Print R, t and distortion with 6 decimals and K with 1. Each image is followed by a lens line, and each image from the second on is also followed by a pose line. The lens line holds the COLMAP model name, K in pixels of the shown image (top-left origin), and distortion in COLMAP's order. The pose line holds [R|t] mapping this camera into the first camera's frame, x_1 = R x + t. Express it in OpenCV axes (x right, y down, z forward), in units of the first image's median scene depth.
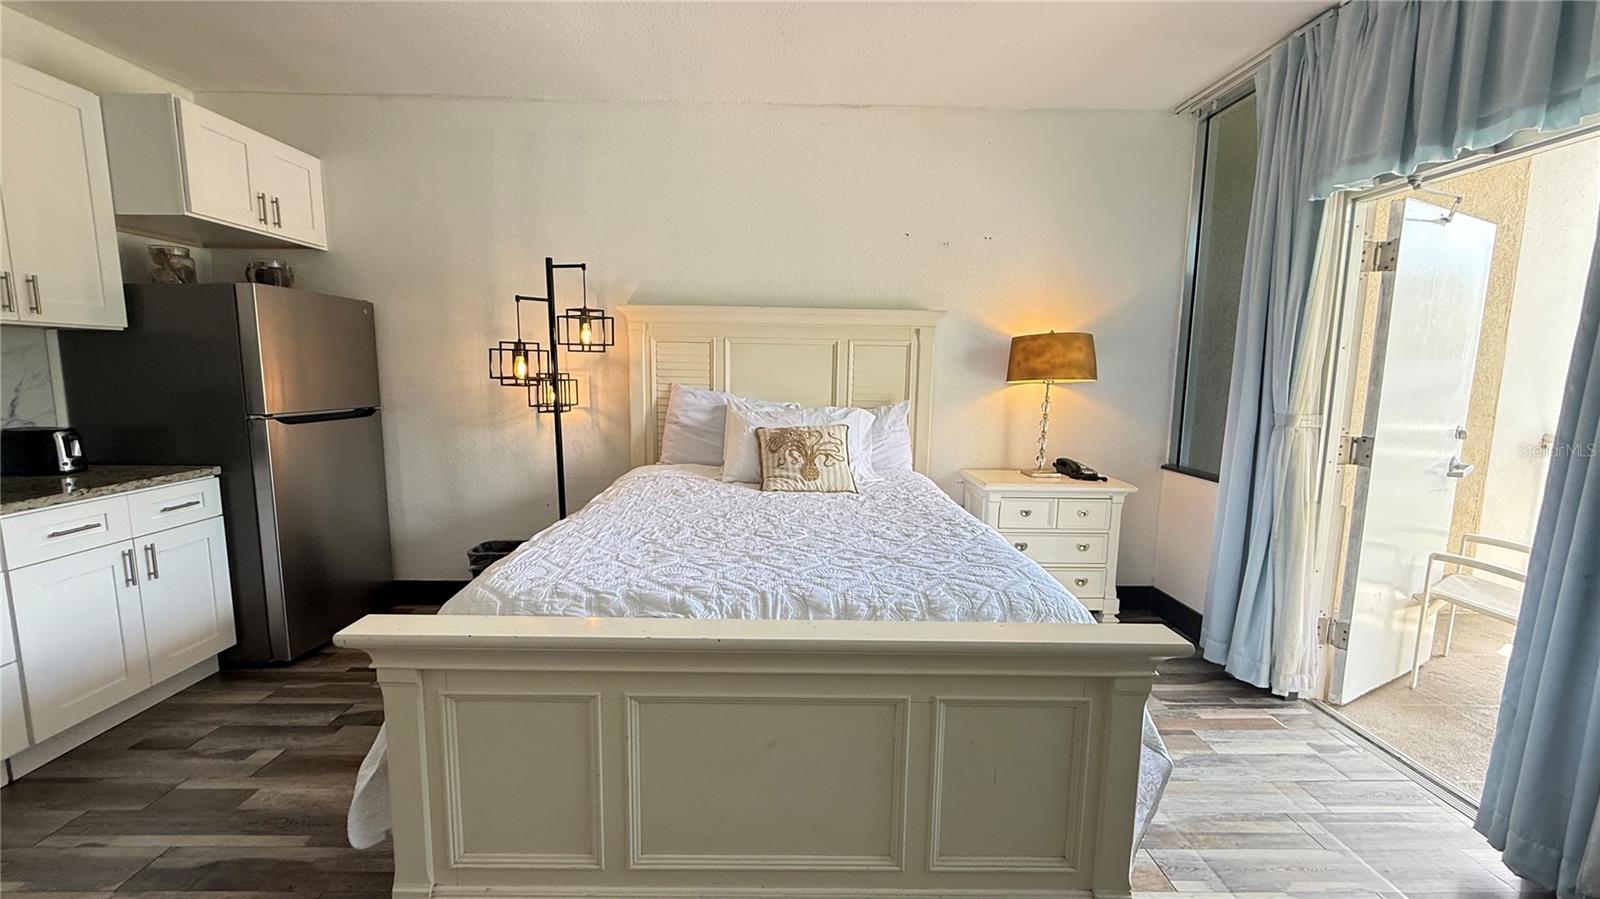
lens RADIAL K [[637.4, 0, 792.3], [0, 637.4, 449.7], [0, 0, 1]] dist [-0.000138, 0.000620]
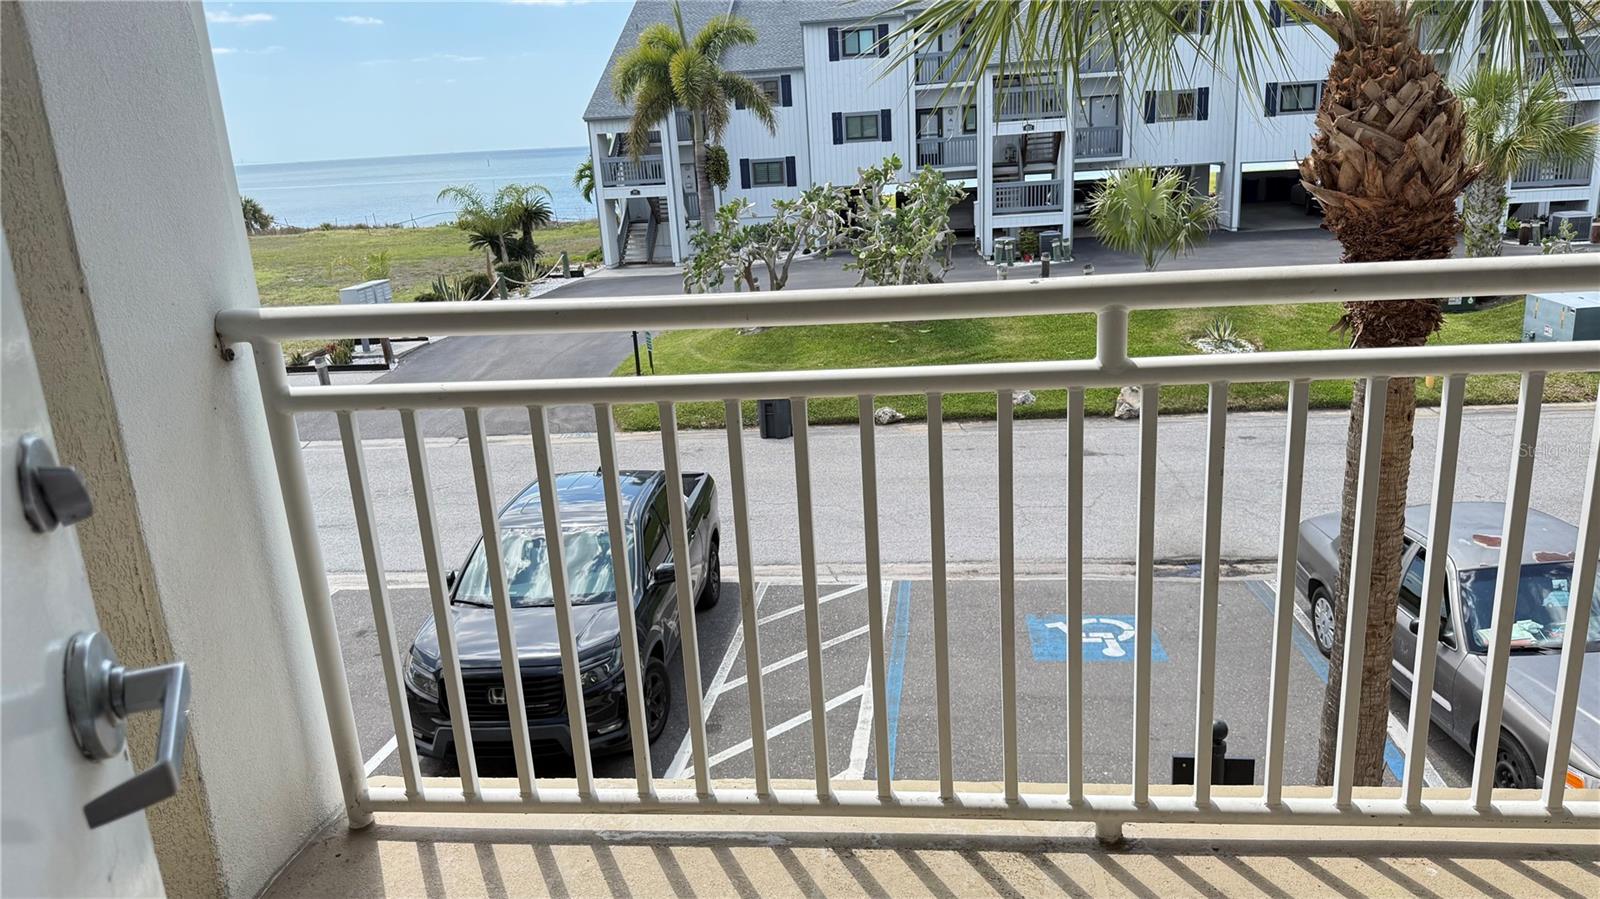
lens RADIAL K [[1123.2, 0, 813.9], [0, 1123.2, 452.1], [0, 0, 1]] dist [0.079136, -0.096739]
pose [[0.114409, -0.292500, 0.949397, 0.921451], [0.188598, 0.944687, 0.268322, -0.078926], [-0.975367, 0.148356, 0.163246, 0.879150]]
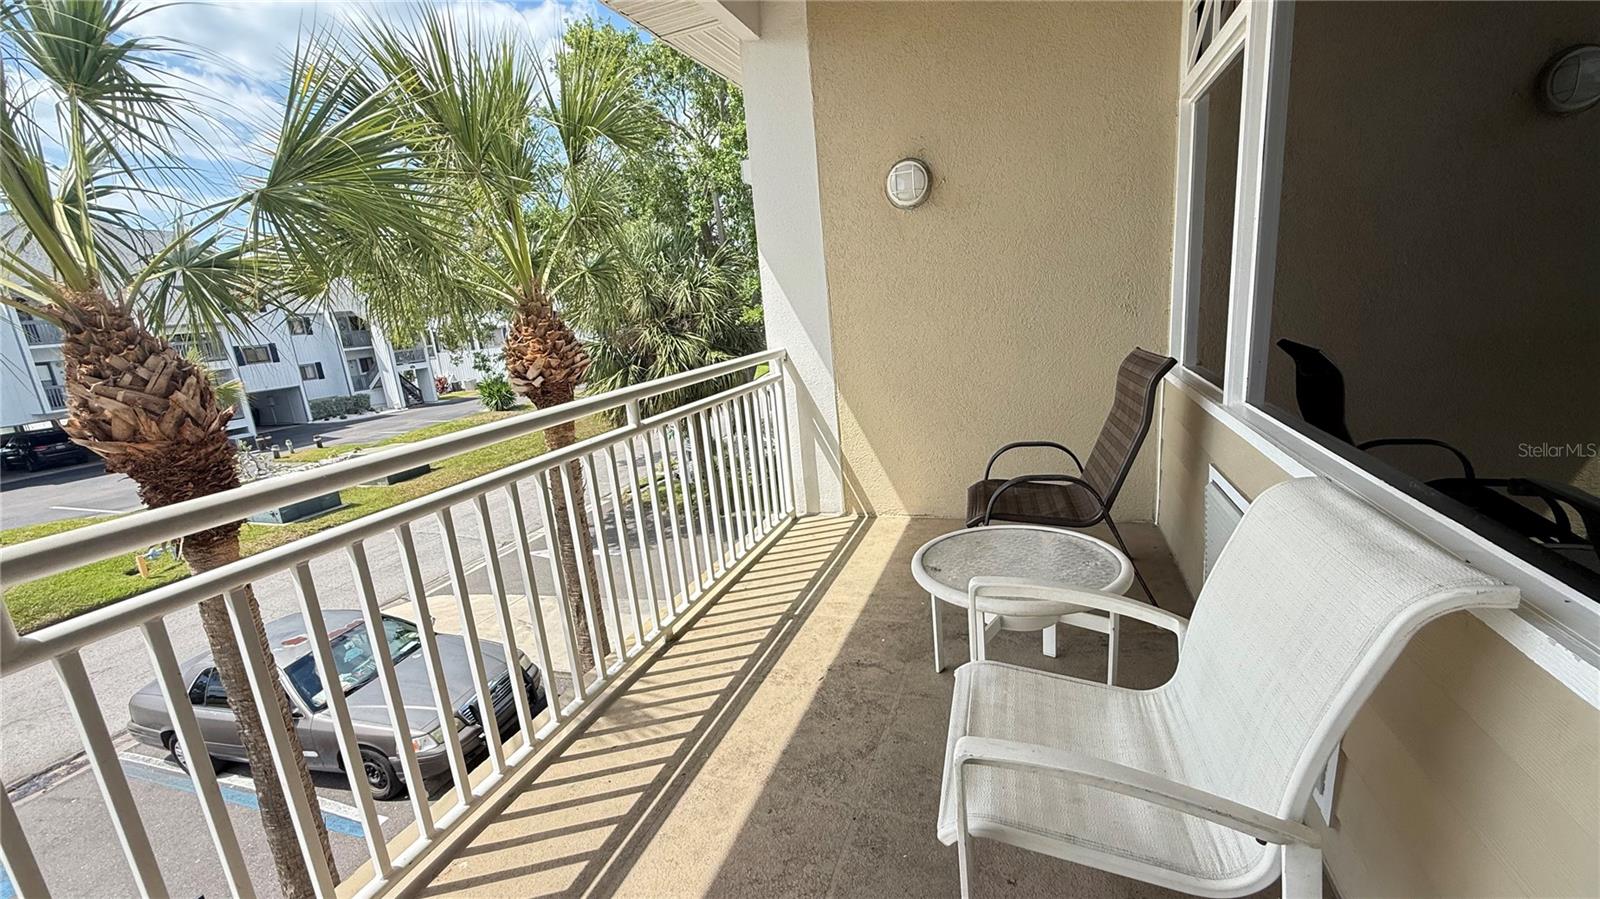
lens RADIAL K [[637.4, 0, 794.7], [0, 637.4, 451.5], [0, 0, 1]] dist [-0.000138, 0.000620]
pose [[-0.929426, -0.013624, 0.368758, 1.094092], [0.123730, 0.929962, 0.346210, -0.079814], [-0.347647, 0.367403, -0.862645, 0.918596]]
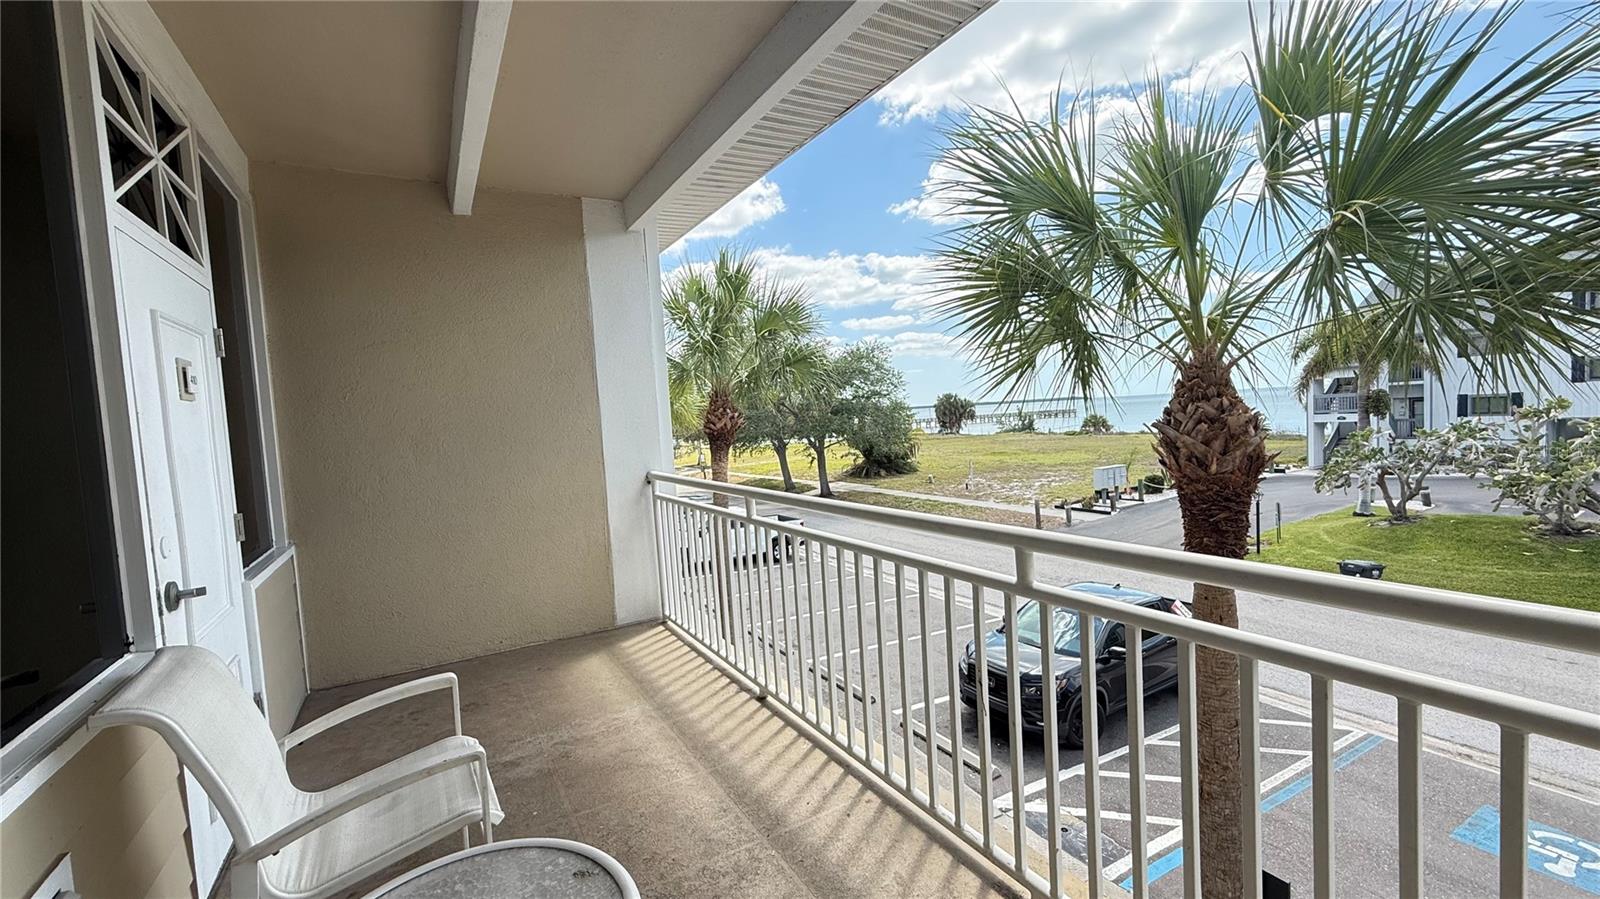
lens RADIAL K [[637.4, 0, 794.6], [0, 637.4, 448.3], [0, 0, 1]] dist [-0.000138, 0.000620]
pose [[0.863881, -0.091852, 0.495250, 1.136950], [0.134924, 0.989499, -0.051834, 0.046482], [-0.485288, 0.111600, 0.867203, -0.328658]]
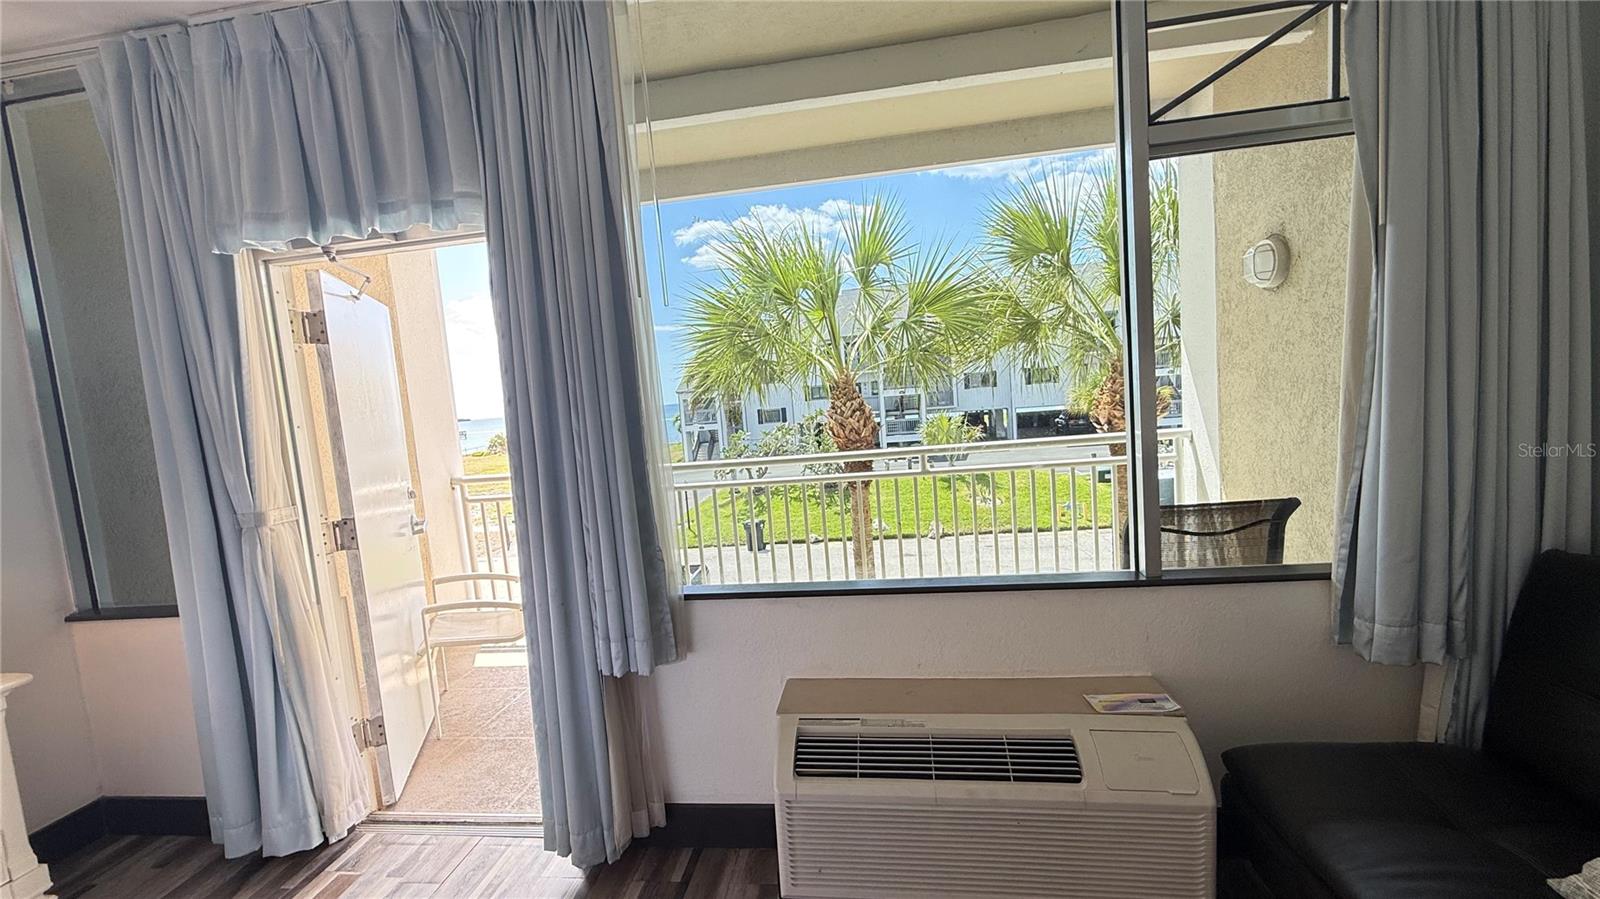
lens RADIAL K [[637.4, 0, 795.0], [0, 637.4, 447.8], [0, 0, 1]] dist [-0.000138, 0.000620]
pose [[0.143958, -0.110665, 0.983377, 0.090024], [0.207498, 0.975012, 0.079348, -0.057930], [-0.967585, 0.192626, 0.163324, 0.192782]]
